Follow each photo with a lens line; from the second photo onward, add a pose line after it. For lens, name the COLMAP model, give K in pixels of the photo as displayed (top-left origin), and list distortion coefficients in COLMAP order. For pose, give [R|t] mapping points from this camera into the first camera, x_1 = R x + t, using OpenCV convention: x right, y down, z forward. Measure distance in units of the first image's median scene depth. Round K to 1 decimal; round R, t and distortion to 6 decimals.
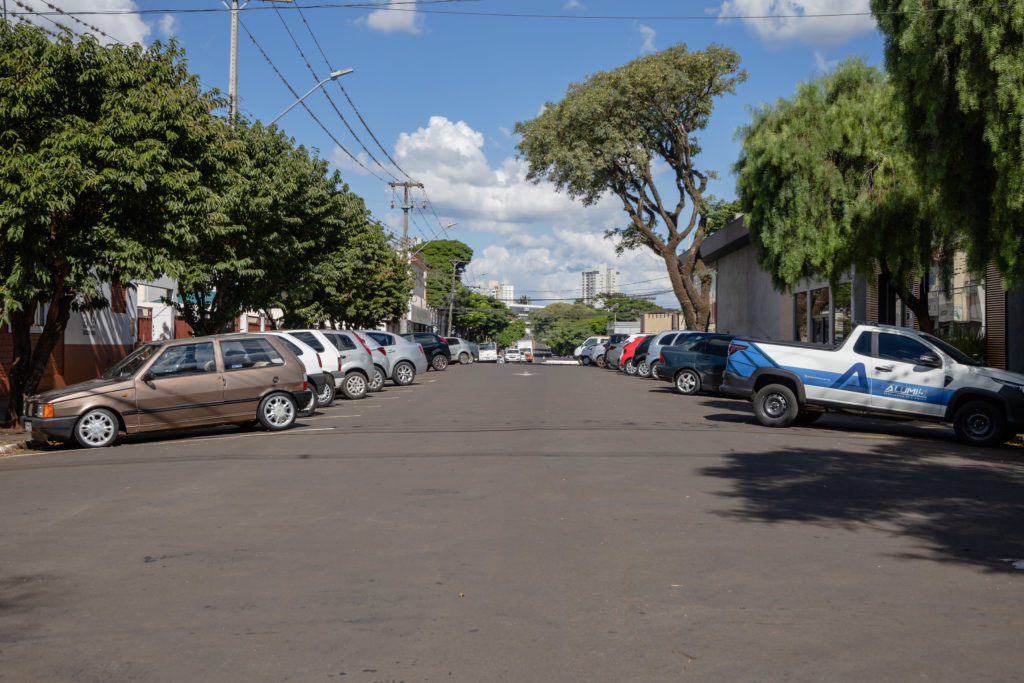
lens RADIAL K [[1333.0, 0, 512.0], [0, 1333.0, 341.5], [0, 0, 1]] dist [0.012196, 0.005719]
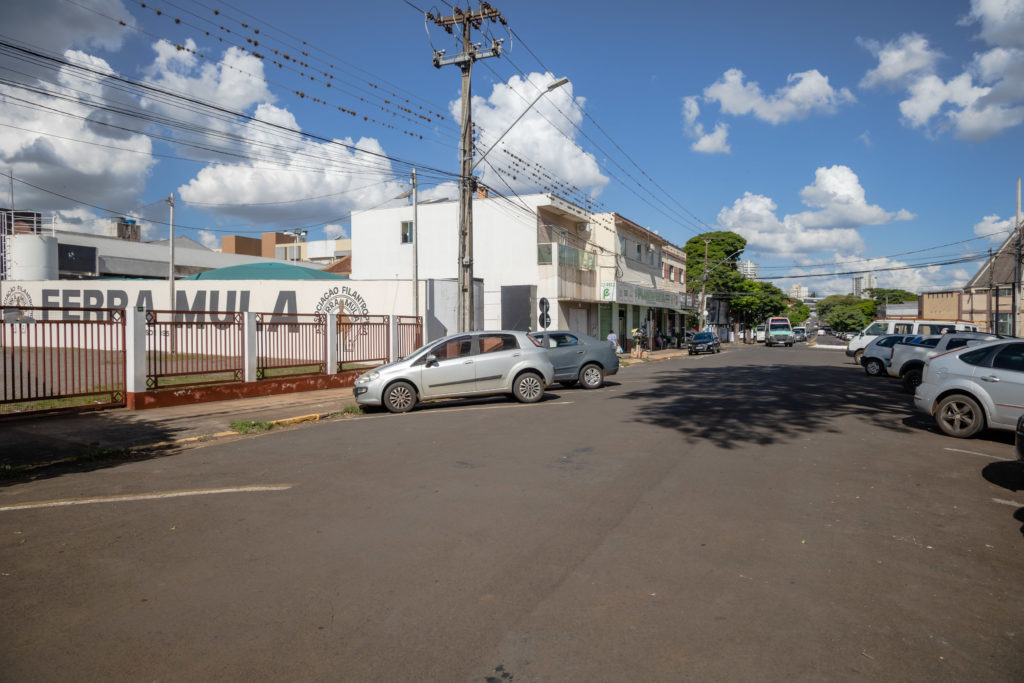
lens RADIAL K [[704.6, 0, 576.1], [0, 704.6, 269.8], [0, 0, 1]] dist [0.001049, 0.147852]
pose [[0.949072, -0.040001, -0.312511, 0.042214], [0.016664, 0.996892, -0.076994, -0.004728], [0.314619, 0.067865, 0.946789, 0.885005]]
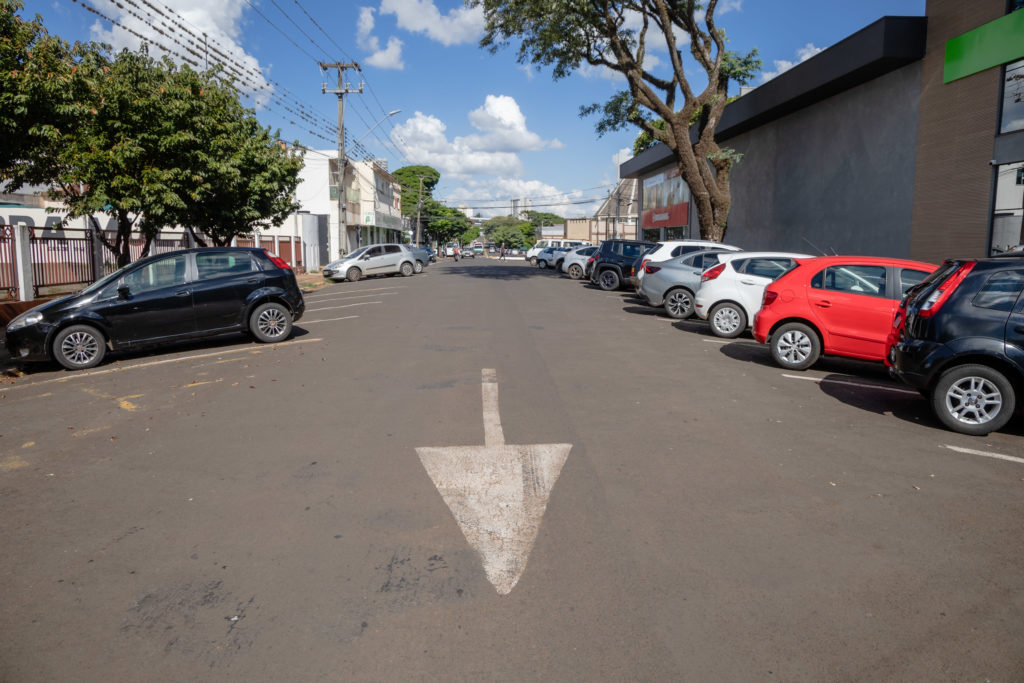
lens RADIAL K [[704.4, 0, 514.5], [0, 704.4, 331.0], [0, 0, 1]] dist [-0.058527, 0.049967]
pose [[0.998233, -0.014509, 0.057628, 0.005477], [0.006871, 0.991412, 0.130594, -0.006476], [-0.059028, -0.129967, 0.989760, 0.600847]]
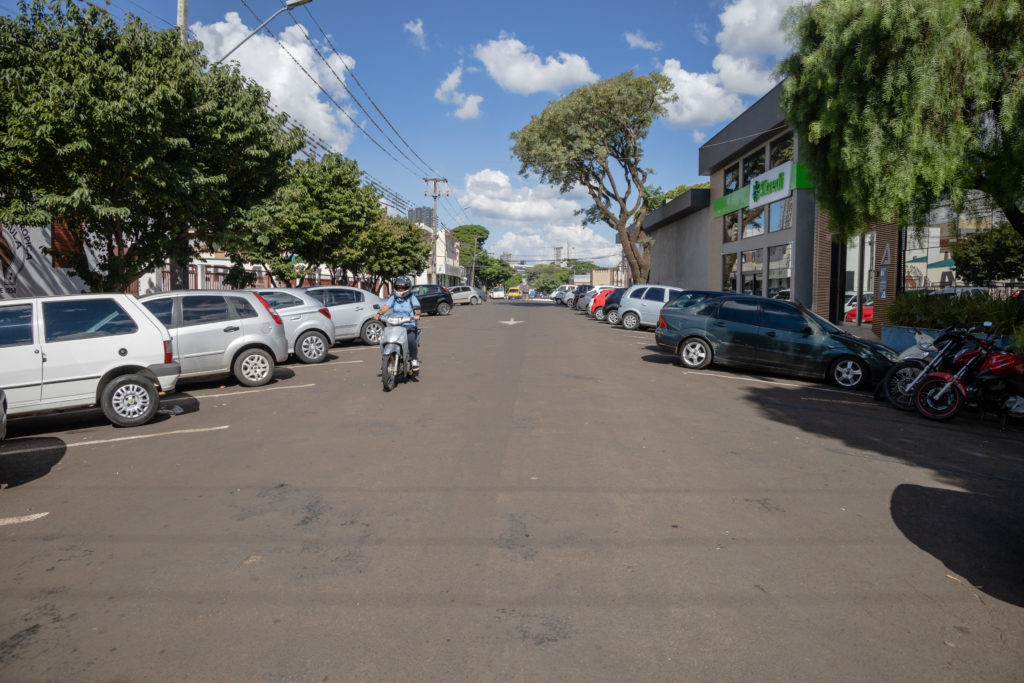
lens RADIAL K [[704.4, 0, 514.5], [0, 704.4, 331.0], [0, 0, 1]] dist [-0.058527, 0.049967]
pose [[0.999991, 0.002977, -0.002999, 0.010288], [-0.002774, 0.997841, 0.065615, -0.005132], [0.003188, -0.065606, 0.997840, 0.264894]]
